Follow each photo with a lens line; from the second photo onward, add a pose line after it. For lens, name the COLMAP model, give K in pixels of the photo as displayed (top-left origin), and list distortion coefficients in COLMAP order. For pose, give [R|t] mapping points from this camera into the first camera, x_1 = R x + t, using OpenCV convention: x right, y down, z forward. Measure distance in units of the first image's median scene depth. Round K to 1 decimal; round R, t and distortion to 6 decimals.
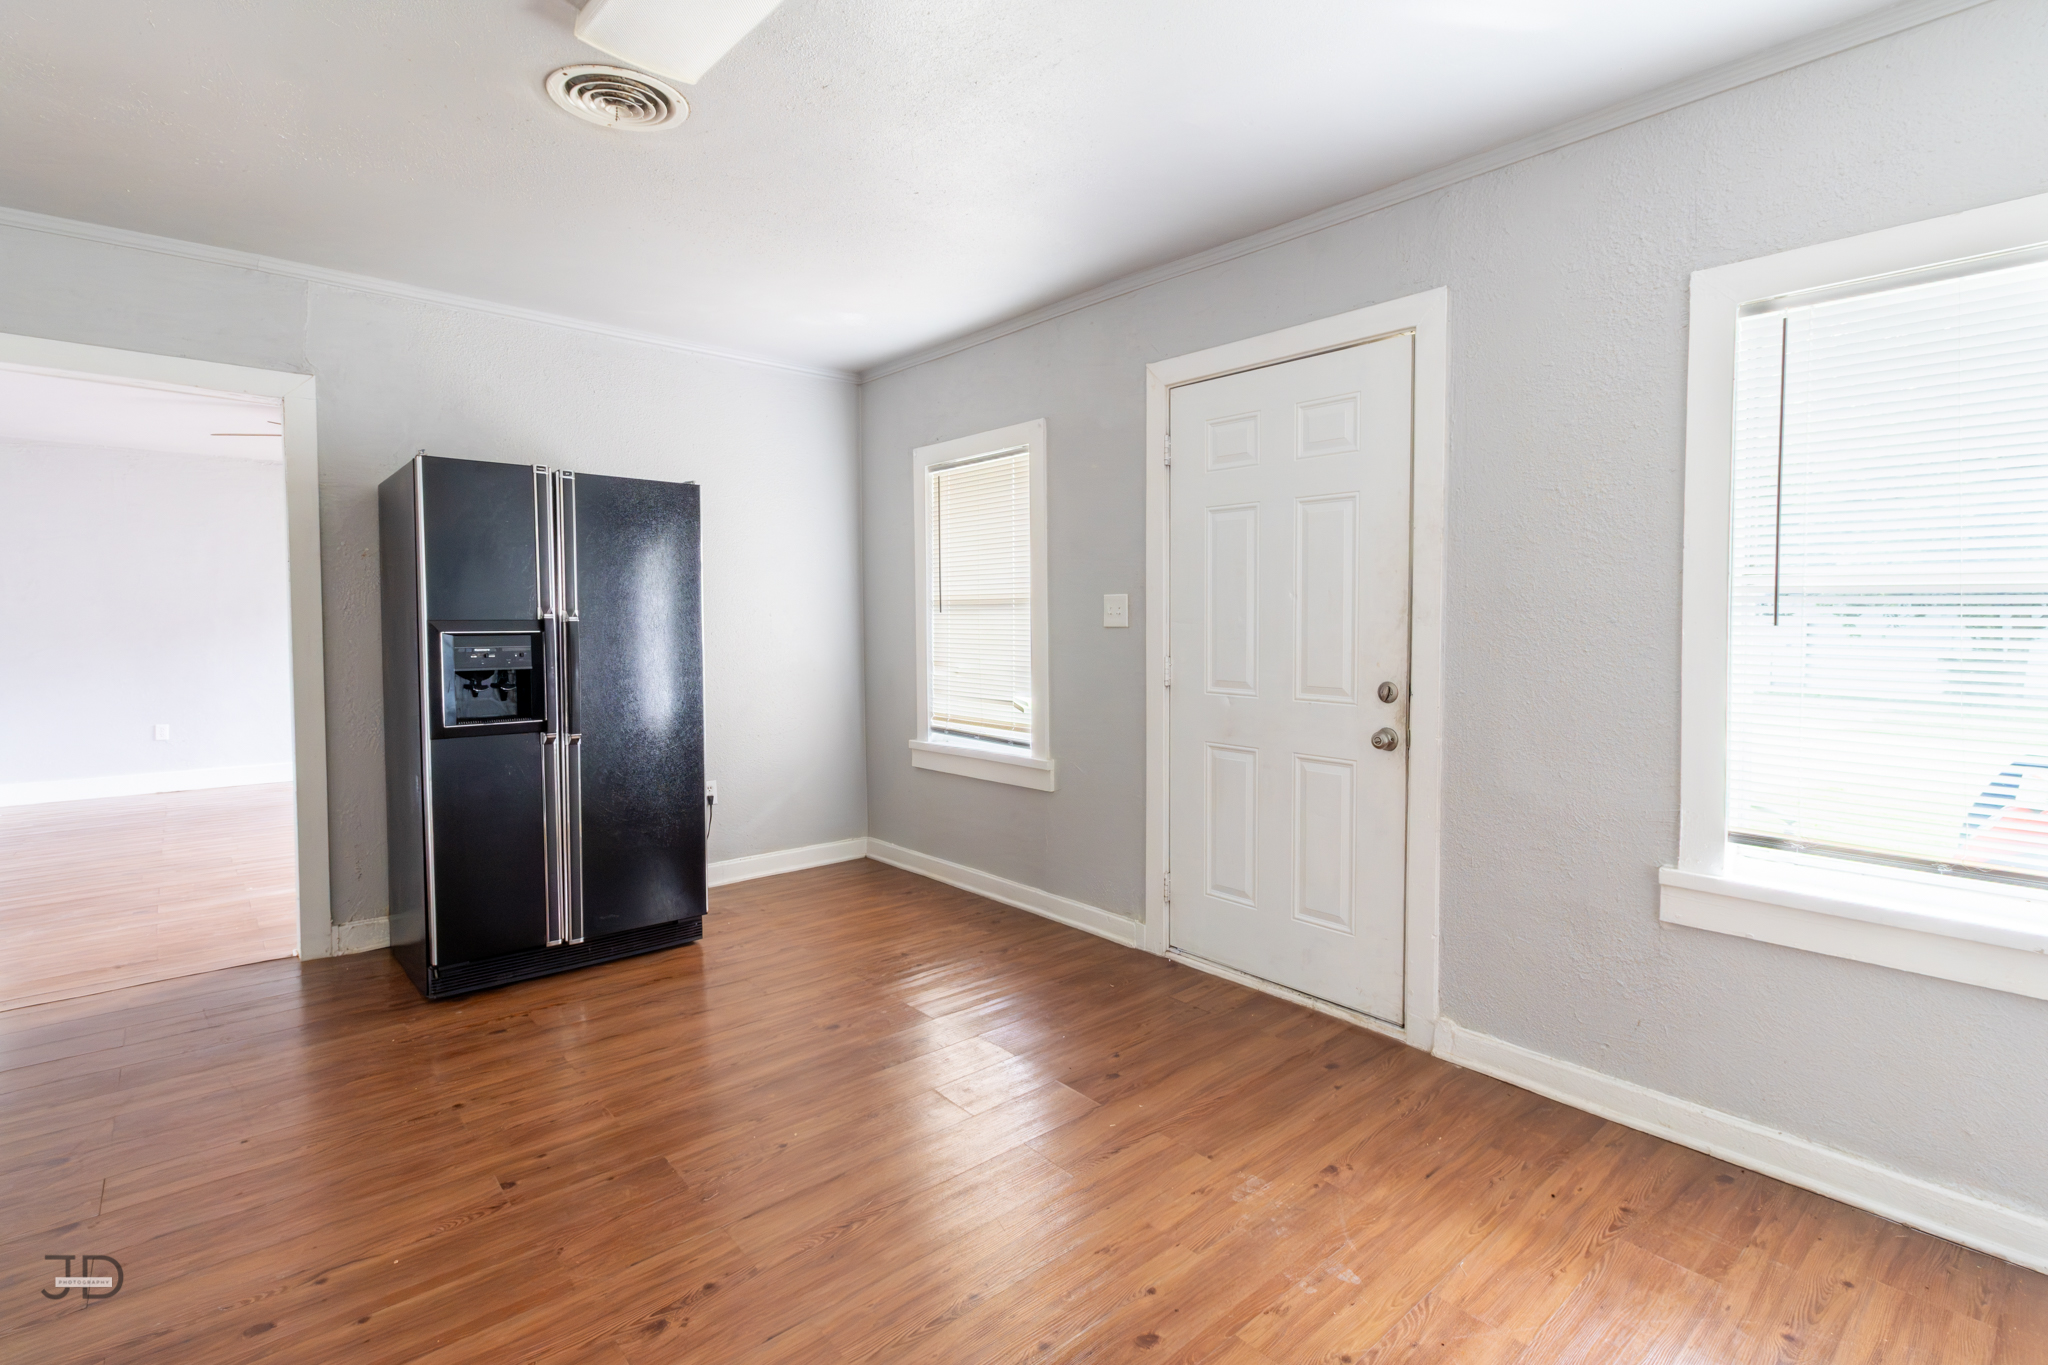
lens RADIAL K [[965.9, 0, 1032.2], [0, 965.9, 657.2], [0, 0, 1]] dist [-0.000798, 0.002015]
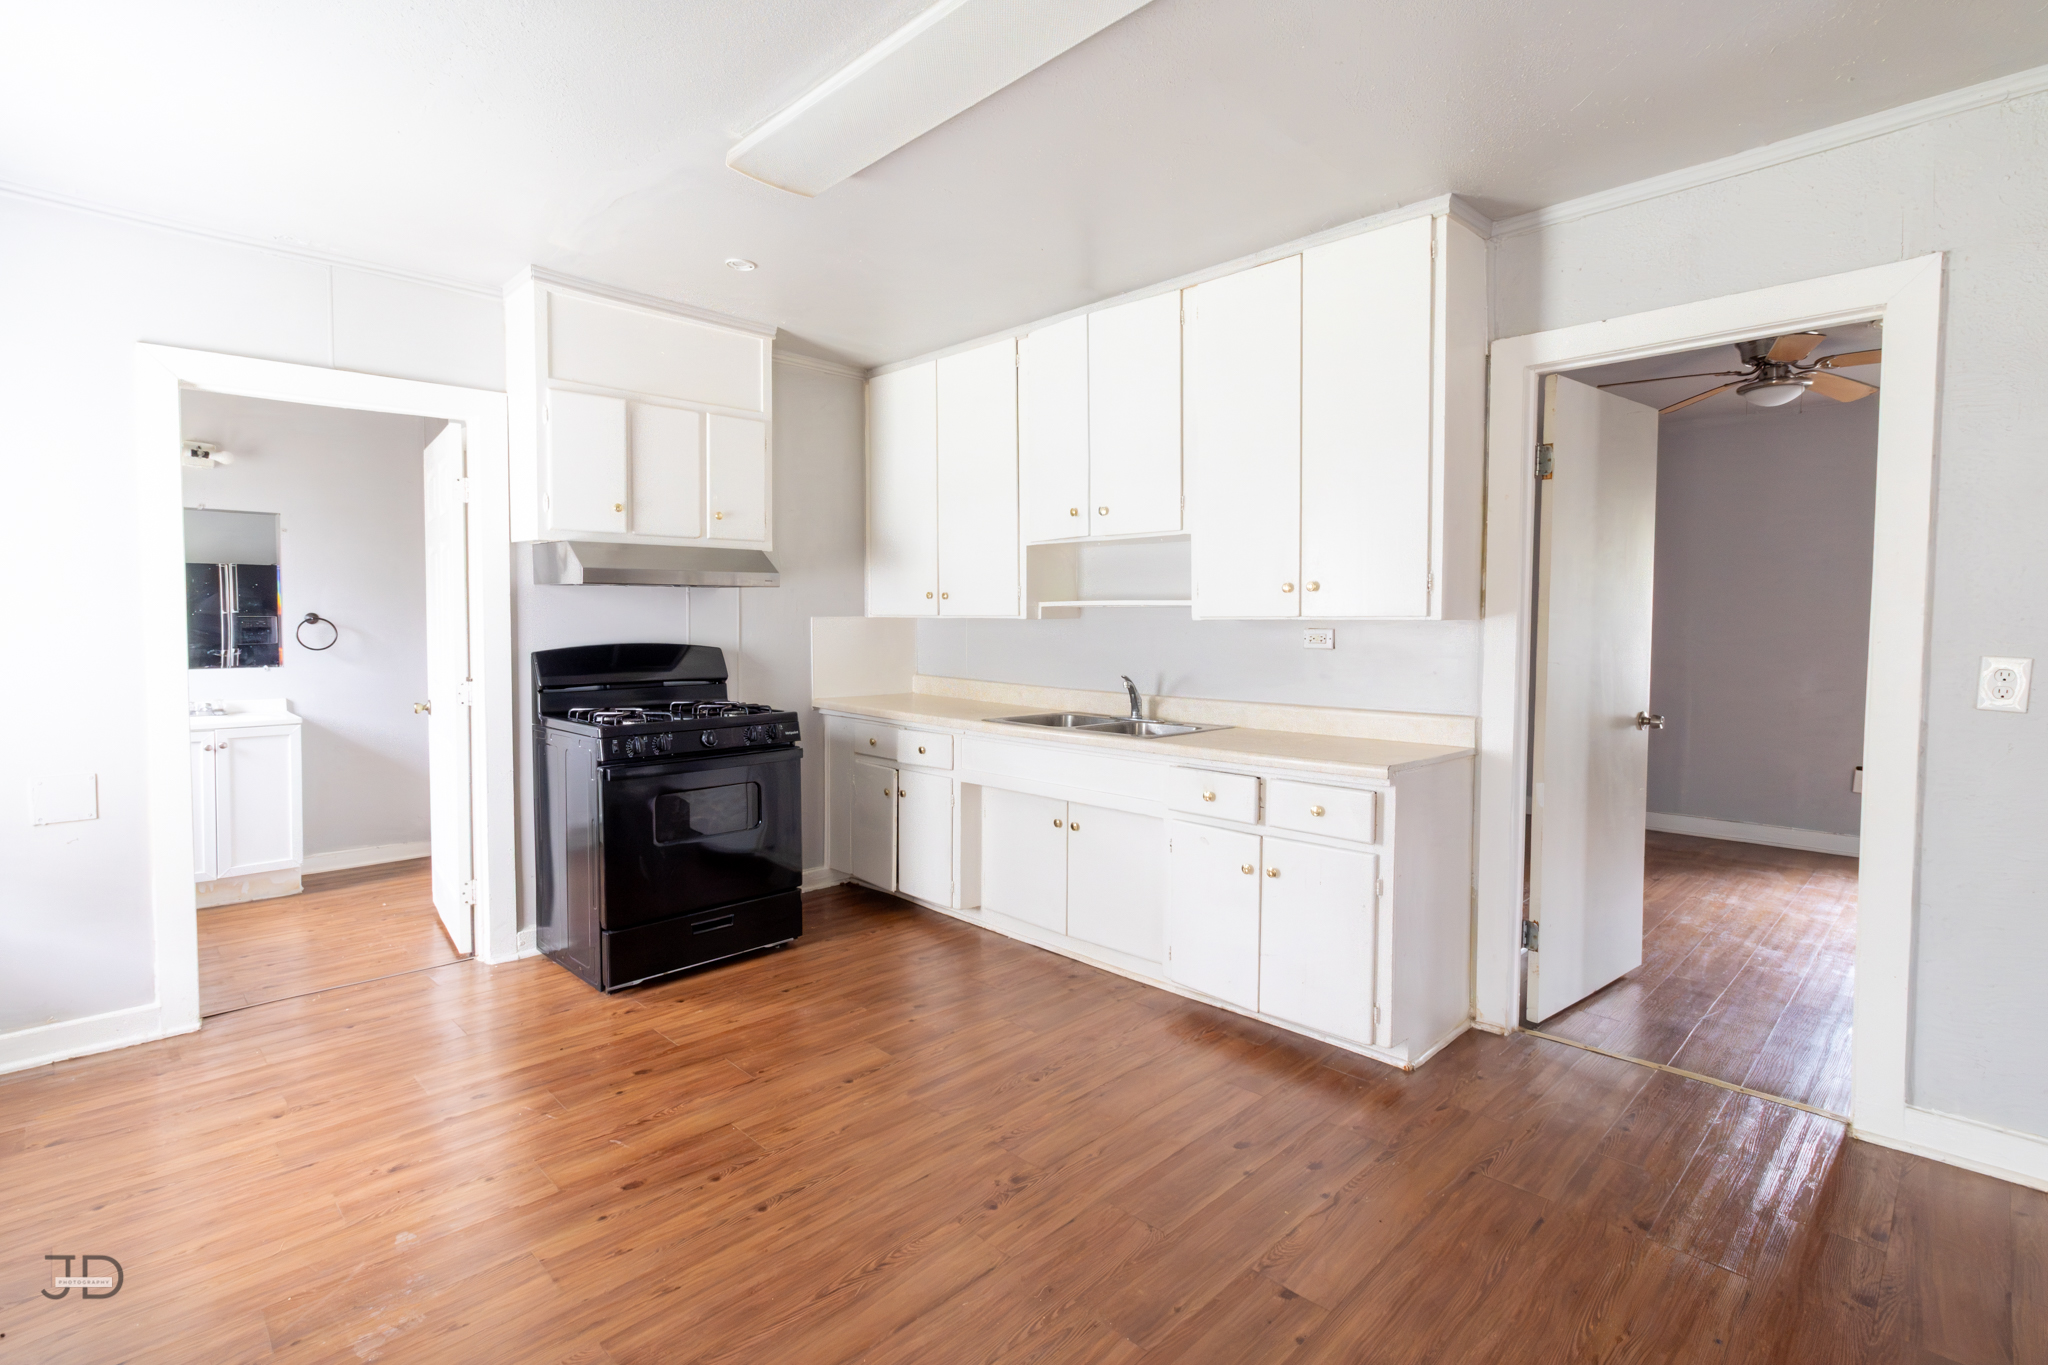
lens RADIAL K [[965.9, 0, 1032.2], [0, 965.9, 657.2], [0, 0, 1]] dist [-0.000798, 0.002015]
pose [[-0.997748, -0.000535, -0.067078, -0.170488], [-0.006189, 0.996437, 0.084115, -0.057636], [0.066794, 0.084341, -0.994196, 1.175457]]
